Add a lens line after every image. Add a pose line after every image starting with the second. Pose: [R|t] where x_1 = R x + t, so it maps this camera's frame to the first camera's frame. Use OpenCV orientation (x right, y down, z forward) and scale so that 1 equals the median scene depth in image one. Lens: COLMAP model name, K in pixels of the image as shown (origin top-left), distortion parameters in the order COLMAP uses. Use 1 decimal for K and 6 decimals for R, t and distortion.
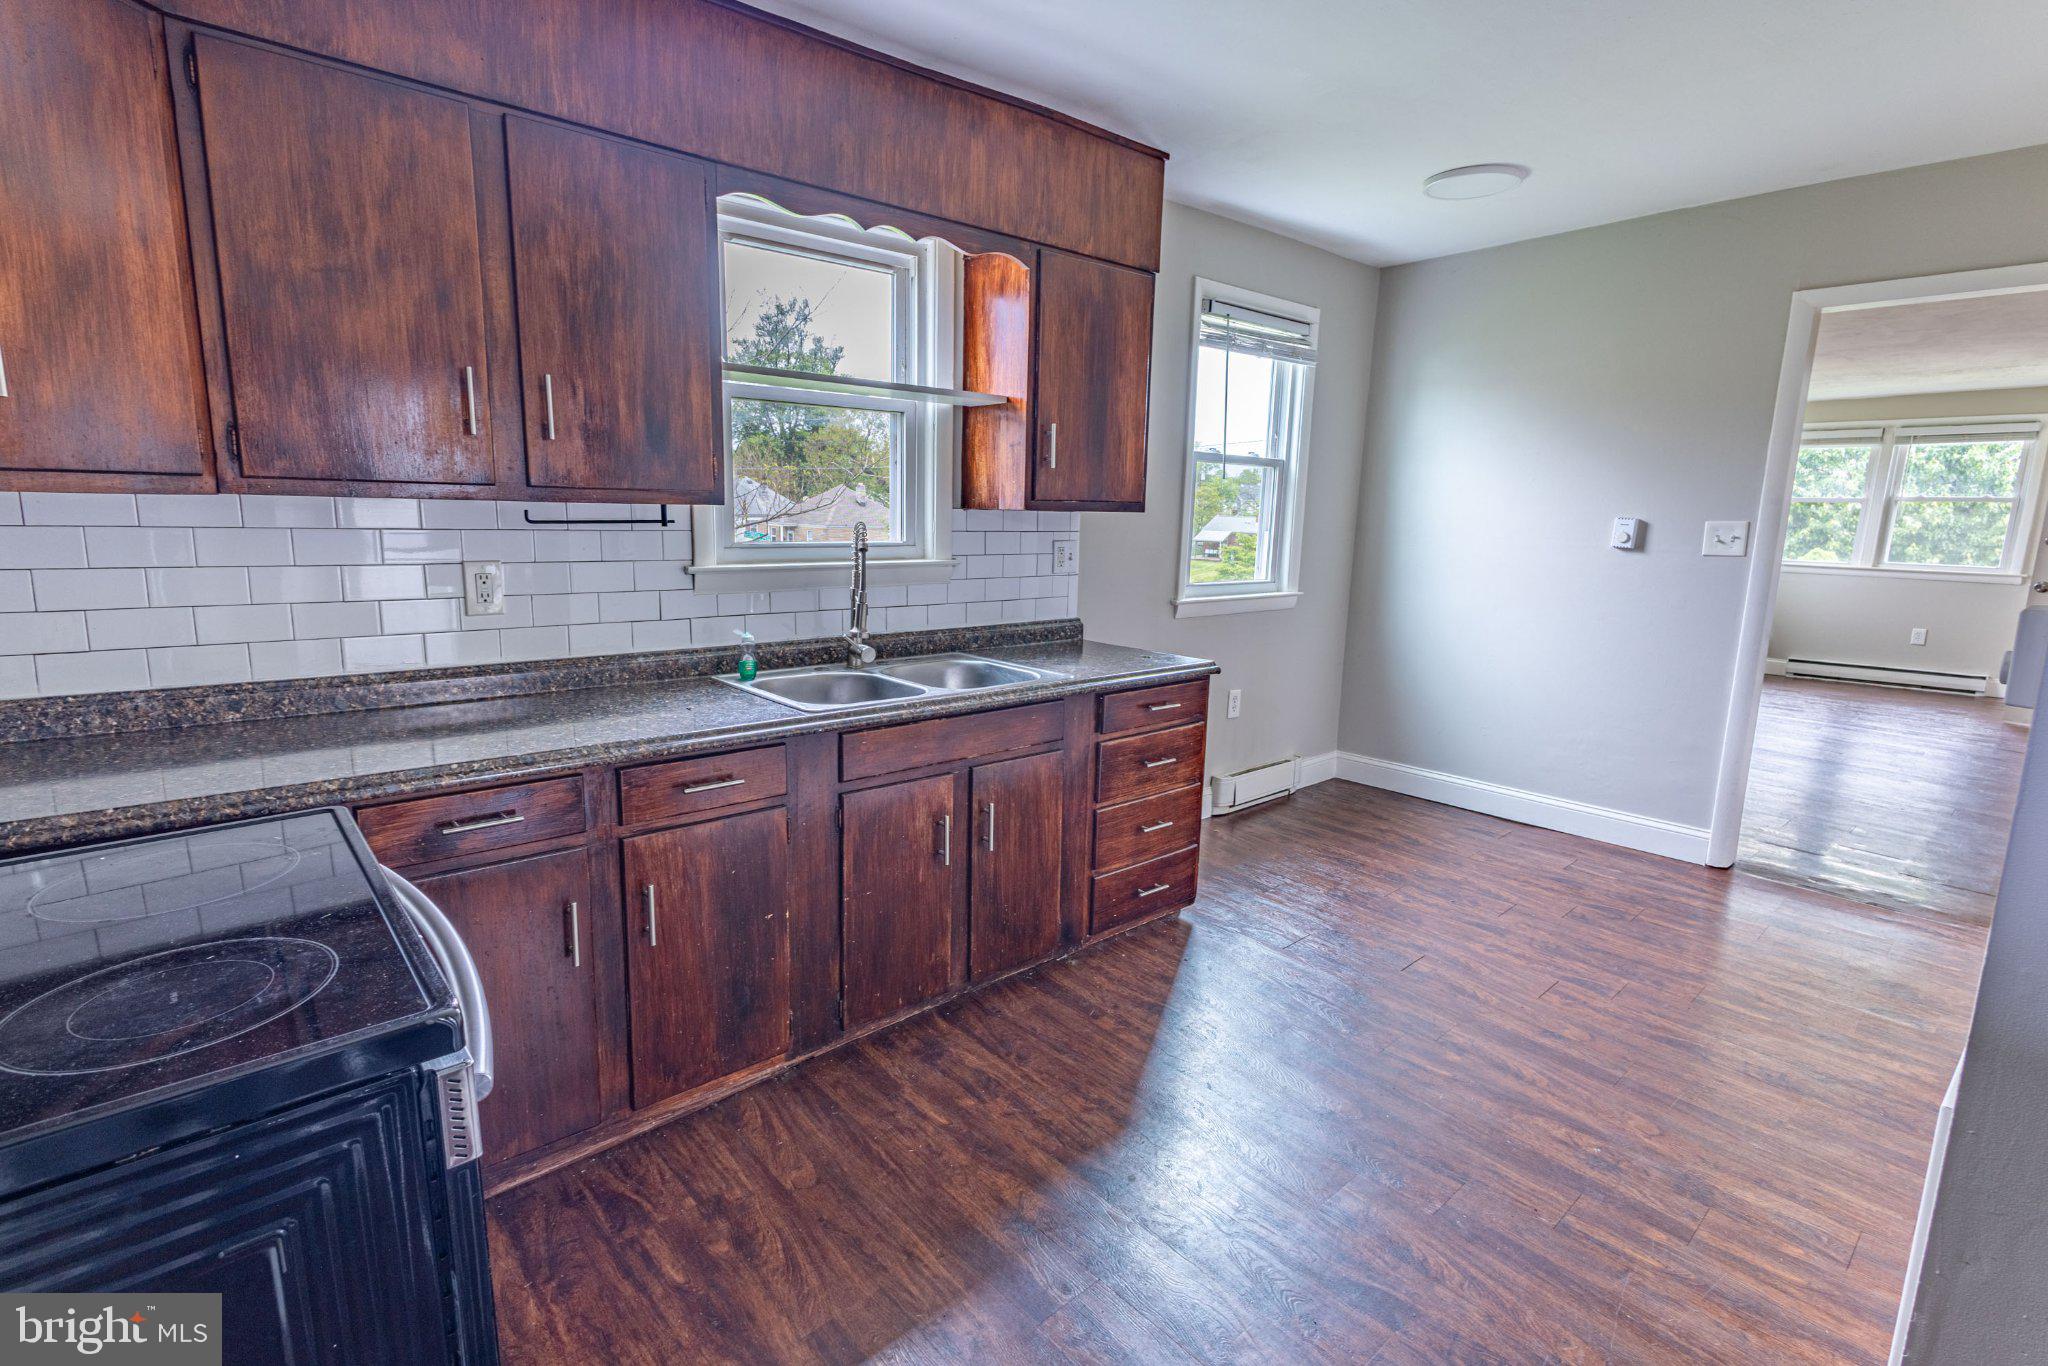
lens RADIAL K [[980.7, 0, 1017.6], [0, 980.7, 679.3], [0, 0, 1]] dist [0.012283, -0.000214]
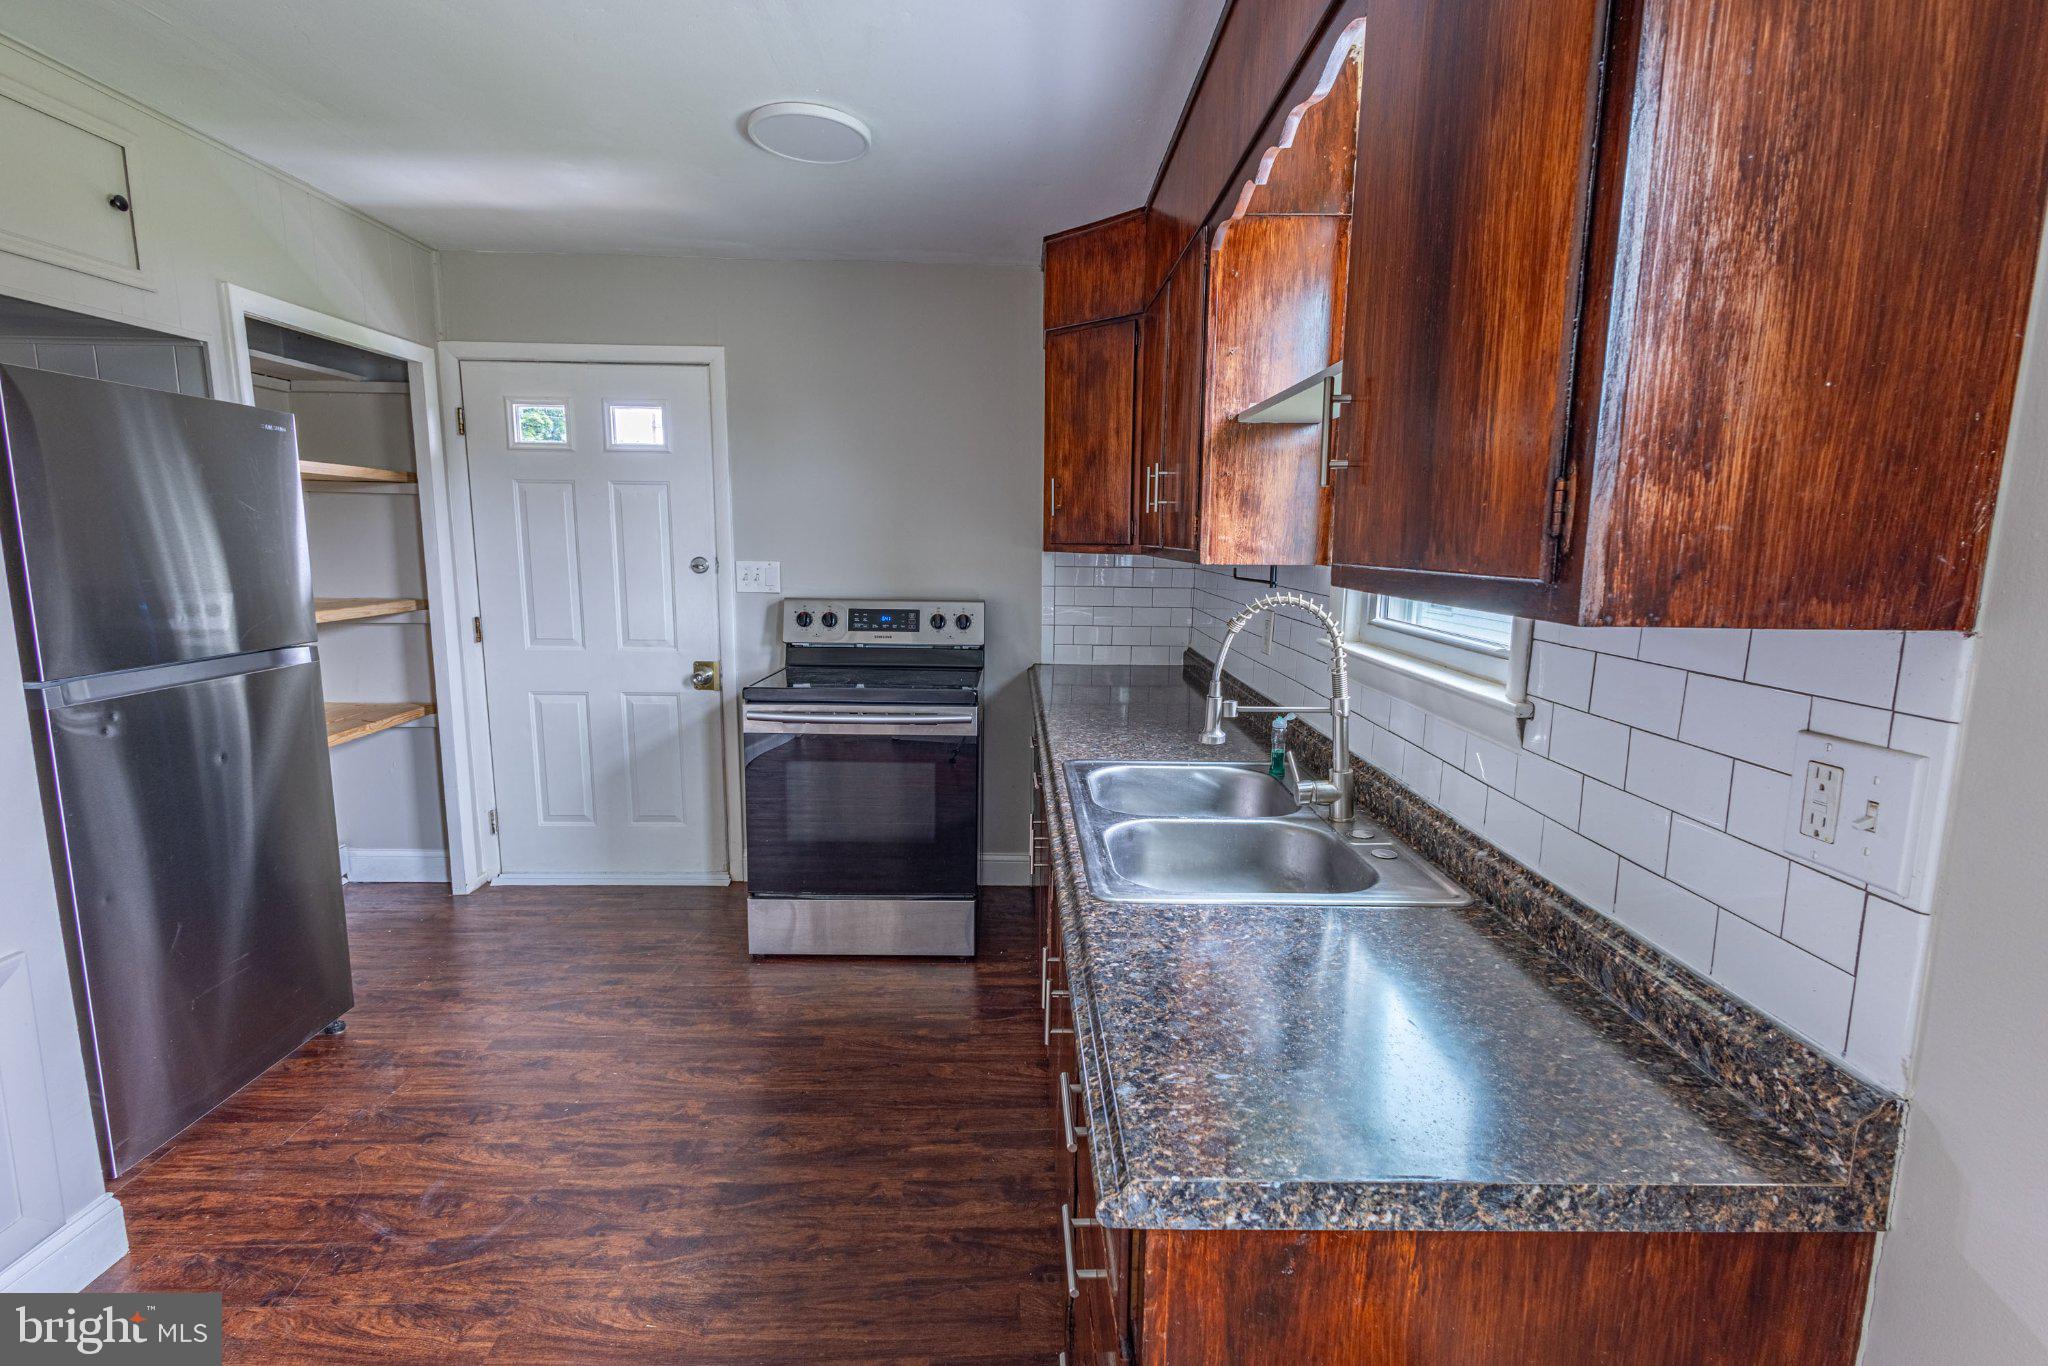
lens RADIAL K [[939.5, 0, 1017.3], [0, 939.5, 680.7], [0, 0, 1]] dist [0.013063, -0.003688]
pose [[-0.647219, 0.086814, -0.757344, 0.399436], [-0.161014, 0.955511, 0.247131, -0.201273], [0.745105, 0.281891, -0.604447, 1.098802]]
